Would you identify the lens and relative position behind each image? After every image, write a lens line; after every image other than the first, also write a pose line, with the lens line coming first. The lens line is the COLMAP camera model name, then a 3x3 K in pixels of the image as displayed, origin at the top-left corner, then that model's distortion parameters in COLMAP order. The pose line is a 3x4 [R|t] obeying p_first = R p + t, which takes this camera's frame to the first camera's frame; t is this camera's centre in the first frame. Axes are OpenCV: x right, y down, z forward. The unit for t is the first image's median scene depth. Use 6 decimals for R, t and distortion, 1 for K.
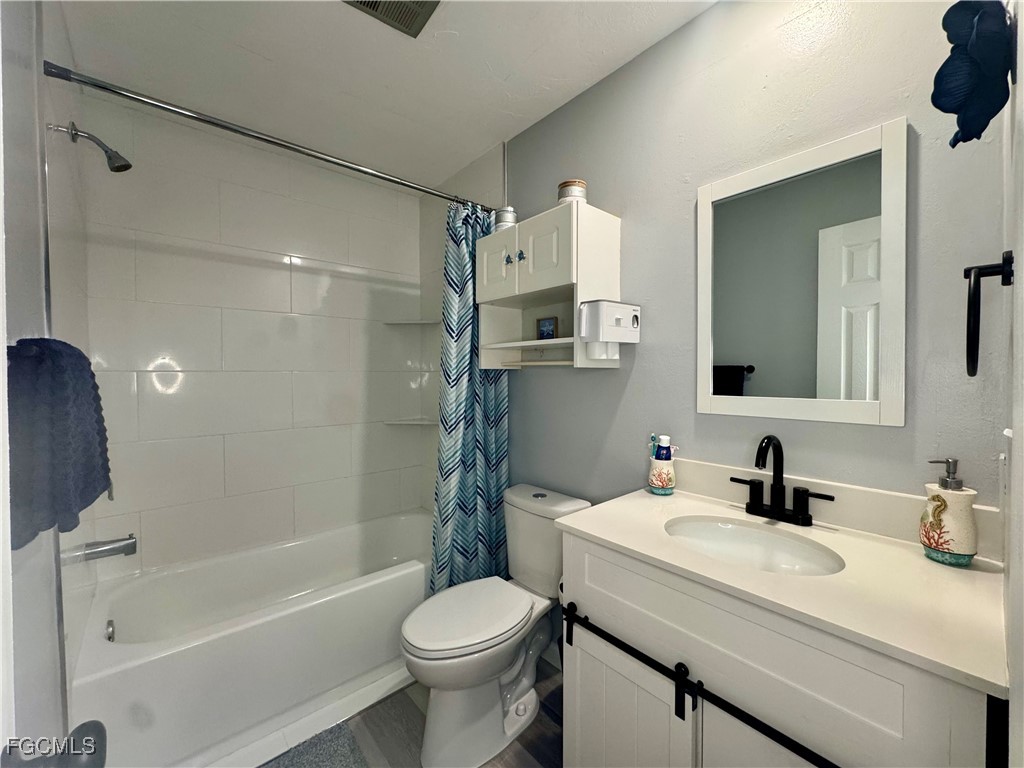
lens RADIAL K [[410.5, 0, 512.2], [0, 410.5, 381.7], [0, 0, 1]] dist [-0.000384, -0.000311]
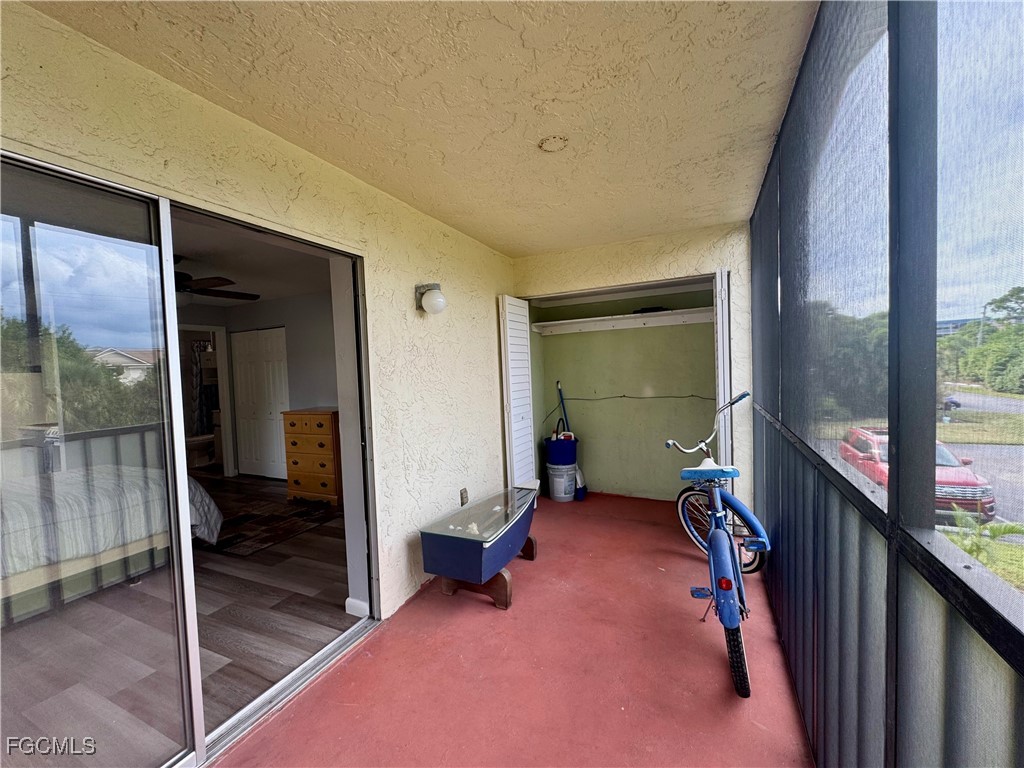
lens RADIAL K [[410.5, 0, 512.2], [0, 410.5, 381.7], [0, 0, 1]] dist [-0.000384, -0.000311]
pose [[0.911495, -0.049020, 0.408379, 1.003737], [0.046260, 0.998791, 0.016639, 0.008110], [-0.408700, 0.003725, 0.912661, -3.753731]]
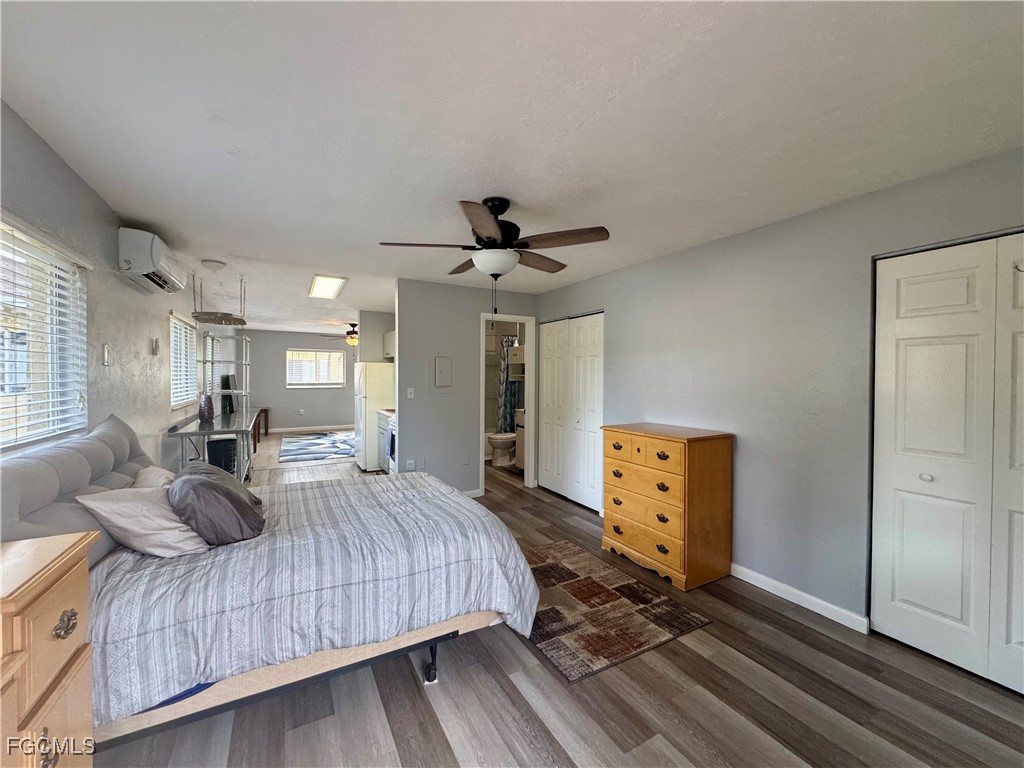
lens RADIAL K [[410.5, 0, 512.2], [0, 410.5, 381.7], [0, 0, 1]] dist [-0.000384, -0.000311]
pose [[0.980741, 0.008729, -0.195115, 0.694534], [-0.009123, 0.999958, -0.001116, -0.020035], [0.195097, 0.002875, 0.980780, -2.725553]]
